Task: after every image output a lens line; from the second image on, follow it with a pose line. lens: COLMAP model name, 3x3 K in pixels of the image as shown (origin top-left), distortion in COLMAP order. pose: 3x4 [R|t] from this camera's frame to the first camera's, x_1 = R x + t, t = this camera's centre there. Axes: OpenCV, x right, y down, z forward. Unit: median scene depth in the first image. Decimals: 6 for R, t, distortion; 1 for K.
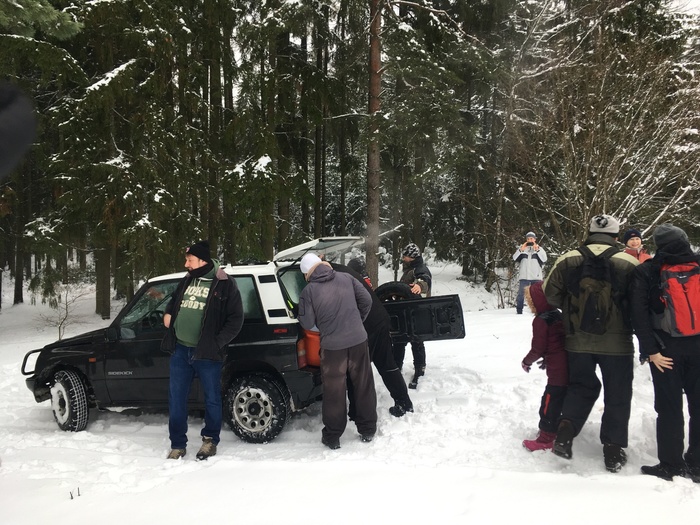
lens RADIAL K [[577.2, 0, 350.0], [0, 577.2, 262.5], [0, 0, 1]] dist [0.091544, -0.142610]
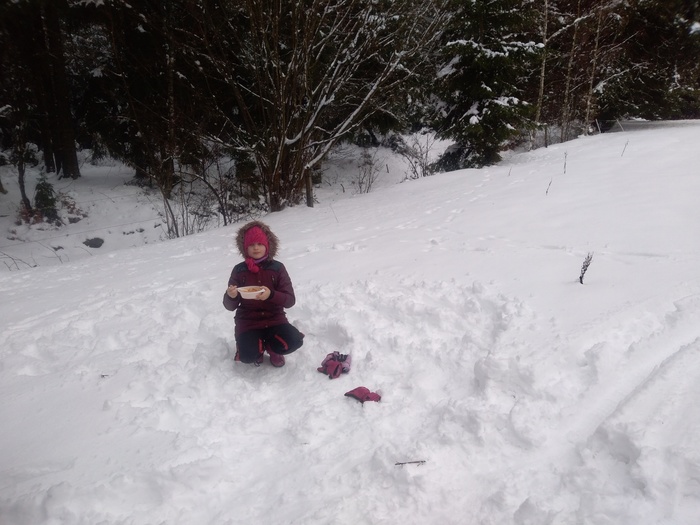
lens RADIAL K [[532.4, 0, 347.3], [0, 532.4, 268.2], [0, 0, 1]] dist [0.024445, -0.043642]
pose [[0.868664, -0.140098, 0.475179, 0.076744], [0.037280, 0.974946, 0.219294, -0.005295], [-0.493996, -0.172778, 0.852124, 0.208851]]
